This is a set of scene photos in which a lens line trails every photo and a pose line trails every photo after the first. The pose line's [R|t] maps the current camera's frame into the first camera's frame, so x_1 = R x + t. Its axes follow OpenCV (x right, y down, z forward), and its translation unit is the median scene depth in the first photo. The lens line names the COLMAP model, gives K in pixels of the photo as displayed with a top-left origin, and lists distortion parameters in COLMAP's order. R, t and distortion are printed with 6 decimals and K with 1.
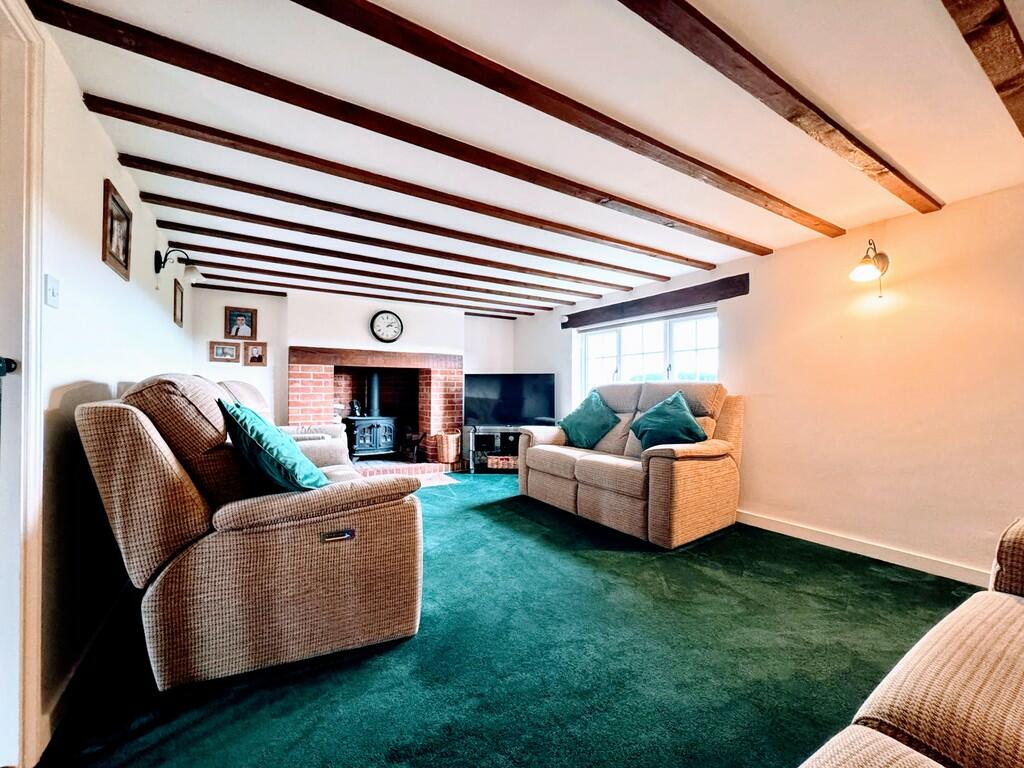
lens RADIAL K [[416.9, 0, 516.5], [0, 416.9, 386.2], [0, 0, 1]] dist [0.002129, -0.000159]
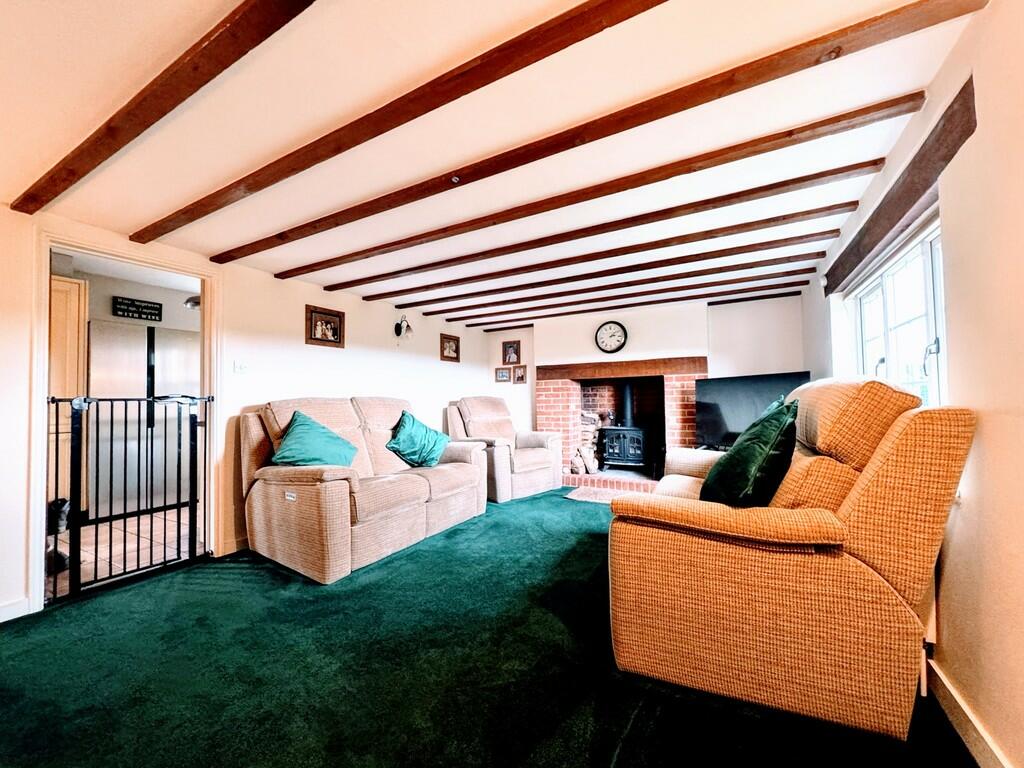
lens RADIAL K [[416.9, 0, 512.6], [0, 416.9, 387.5], [0, 0, 1]] dist [0.002129, -0.000159]
pose [[0.472984, -0.038805, -0.880216, 0.499421], [0.027069, 0.999198, -0.029505, 0.001310], [0.880655, -0.009872, 0.473655, 0.351202]]
